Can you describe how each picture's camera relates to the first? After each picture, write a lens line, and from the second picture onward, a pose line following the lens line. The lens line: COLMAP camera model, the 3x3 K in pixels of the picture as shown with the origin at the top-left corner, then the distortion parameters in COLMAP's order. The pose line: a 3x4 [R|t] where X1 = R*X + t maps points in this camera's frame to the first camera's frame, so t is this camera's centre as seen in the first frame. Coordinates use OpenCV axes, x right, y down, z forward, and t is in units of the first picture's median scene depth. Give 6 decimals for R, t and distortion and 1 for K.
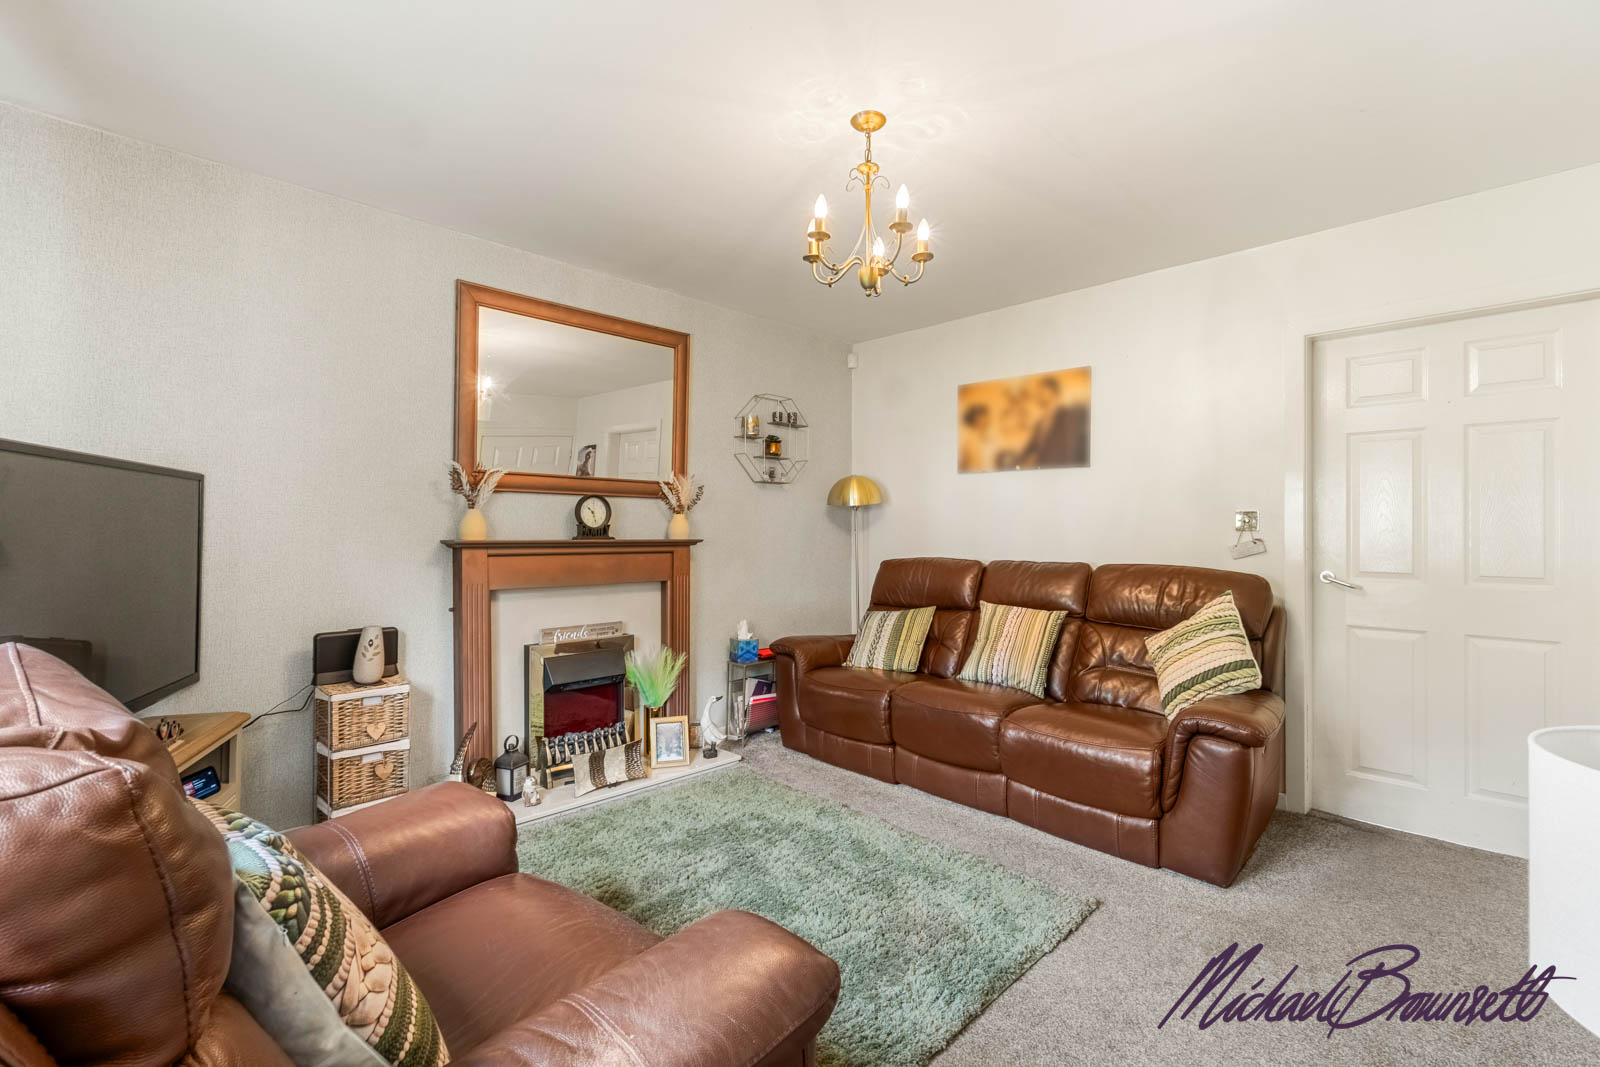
lens RADIAL K [[712.1, 0, 795.0], [0, 712.1, 526.1], [0, 0, 1]] dist [-0.001025, -0.000261]
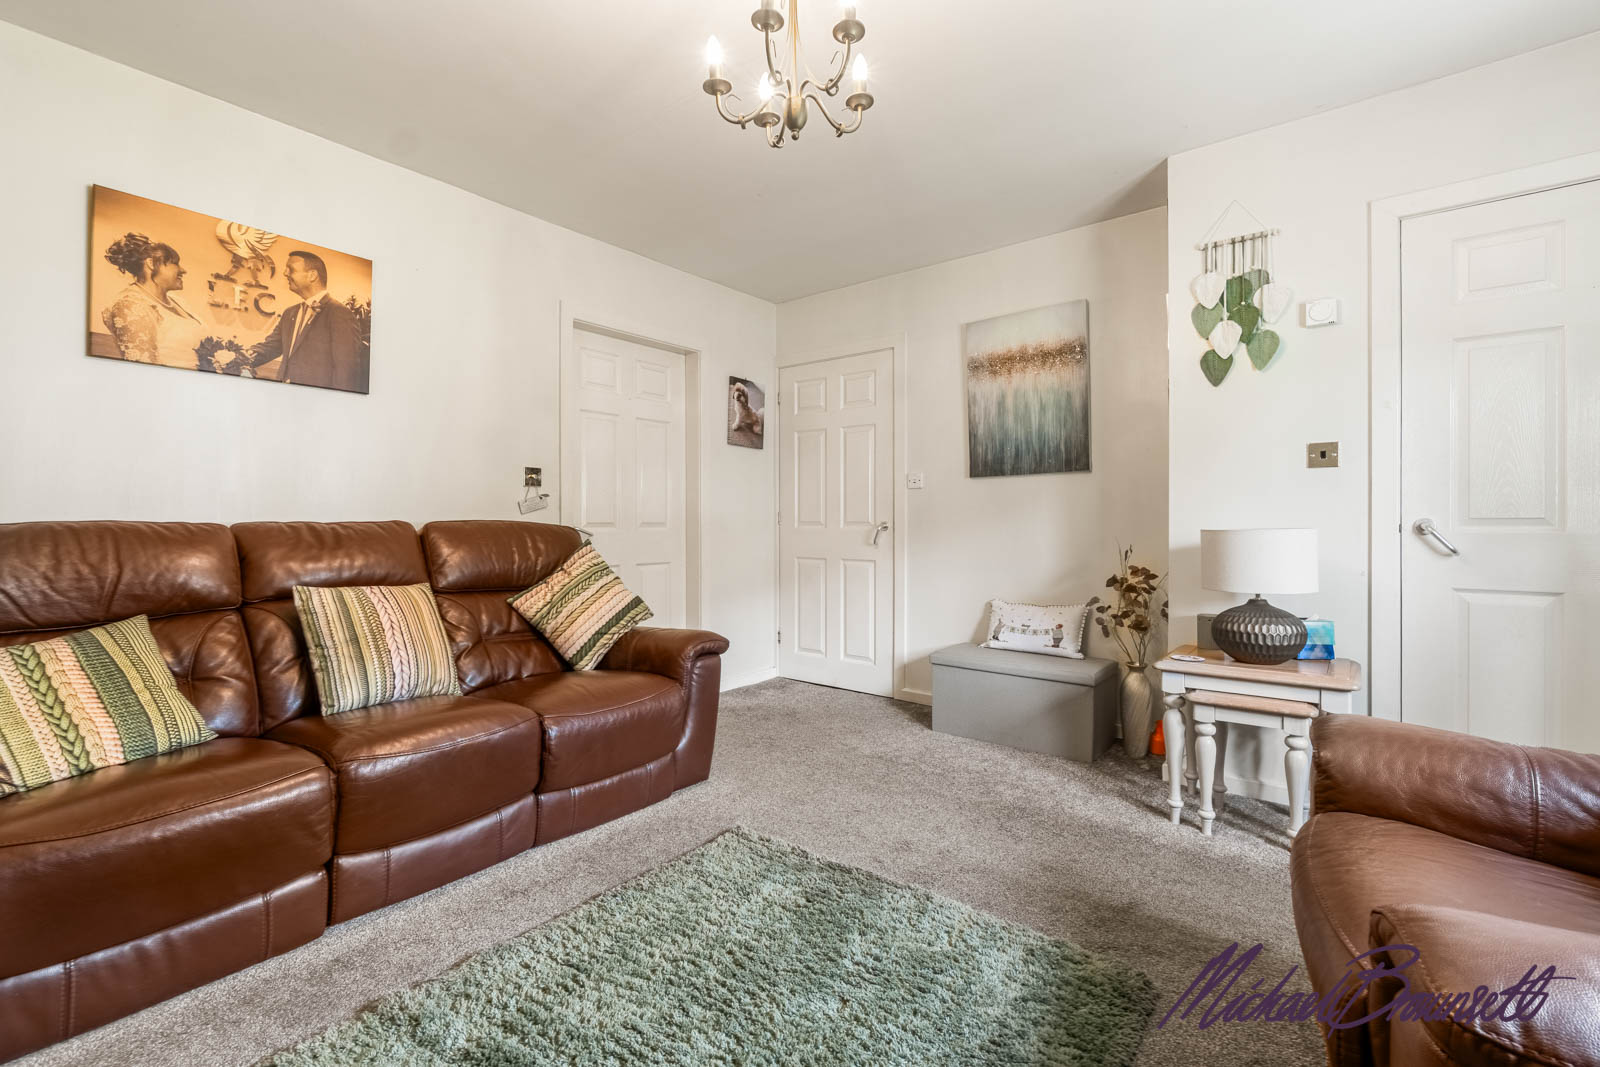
lens RADIAL K [[712.1, 0, 798.6], [0, 712.1, 527.3], [0, 0, 1]] dist [-0.001025, -0.000261]
pose [[-0.119884, -0.011194, 0.992725, -0.395802], [0.001268, 0.999934, 0.011428, 0.049434], [-0.992787, 0.002629, -0.119862, 0.664068]]
